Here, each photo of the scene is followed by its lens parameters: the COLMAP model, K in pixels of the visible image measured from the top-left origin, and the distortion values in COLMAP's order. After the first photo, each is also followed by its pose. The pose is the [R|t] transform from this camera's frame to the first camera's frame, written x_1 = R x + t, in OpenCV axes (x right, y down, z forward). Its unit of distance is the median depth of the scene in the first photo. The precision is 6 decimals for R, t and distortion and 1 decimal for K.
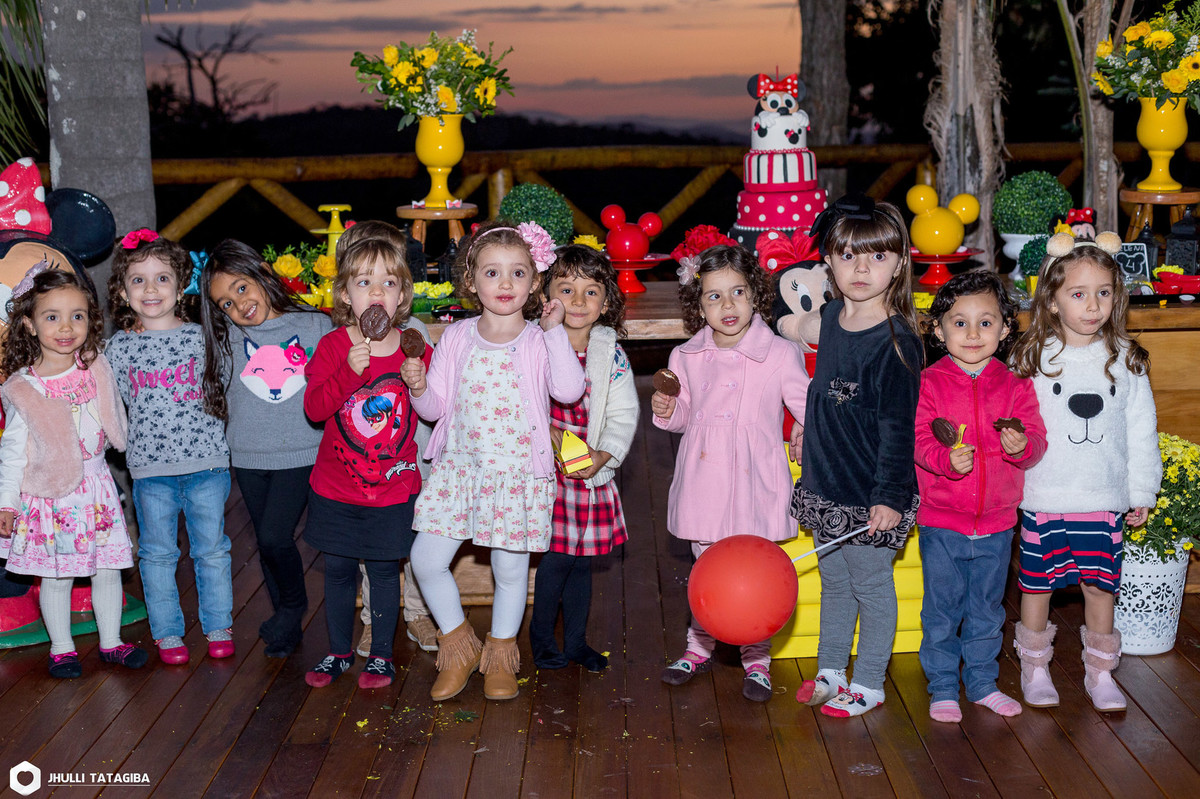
lens RADIAL K [[1636.8, 0, 593.5], [0, 1636.8, 402.5], [0, 0, 1]] dist [-0.039280, 0.000000]
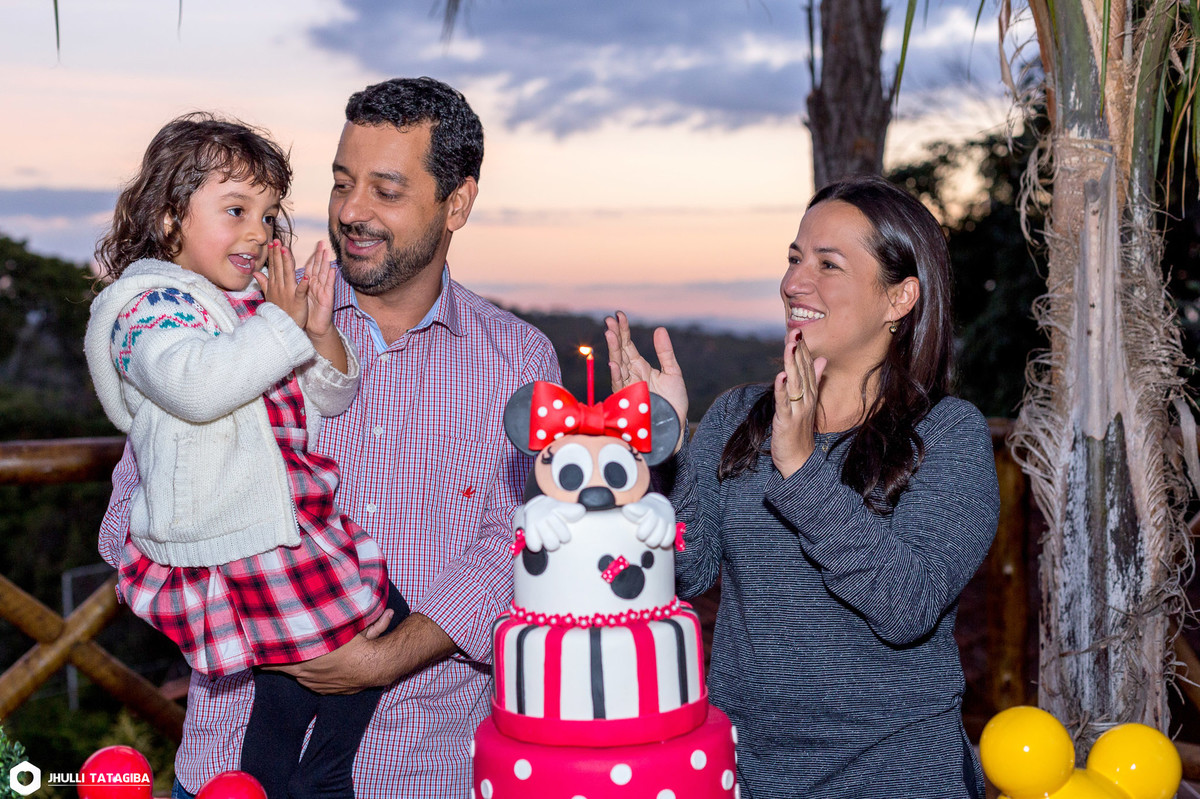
lens RADIAL K [[1636.8, 0, 608.4], [0, 1636.8, 390.9], [0, 0, 1]] dist [-0.039280, 0.000000]
pose [[0.999229, 0.018215, -0.034766, 0.106024], [-0.022451, 0.991821, -0.125643, -0.129624], [0.032193, 0.126326, 0.991466, 0.547253]]
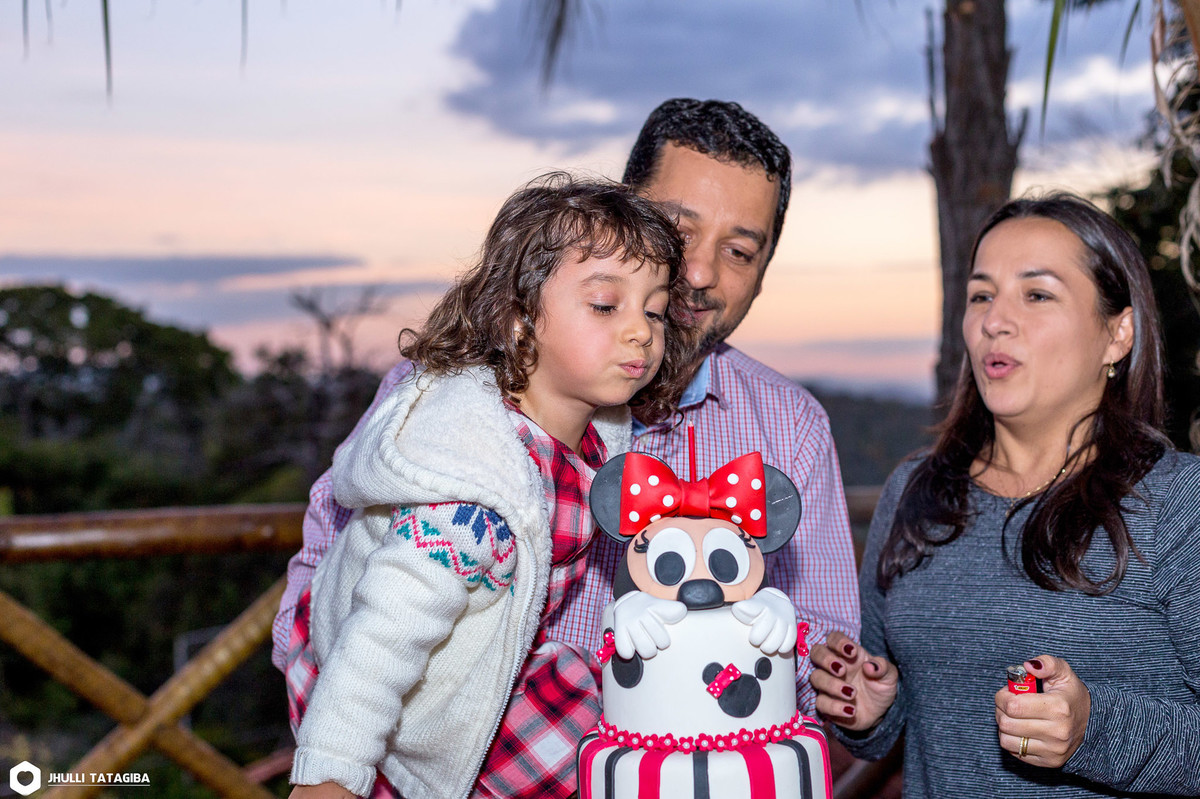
lens RADIAL K [[1636.8, 0, 597.3], [0, 1636.8, 398.2], [0, 0, 1]] dist [-0.039280, 0.000000]
pose [[0.993568, 0.006709, -0.113041, 0.106075], [-0.024426, 0.987441, -0.156087, -0.137172], [0.110574, 0.157844, 0.981254, 0.592173]]
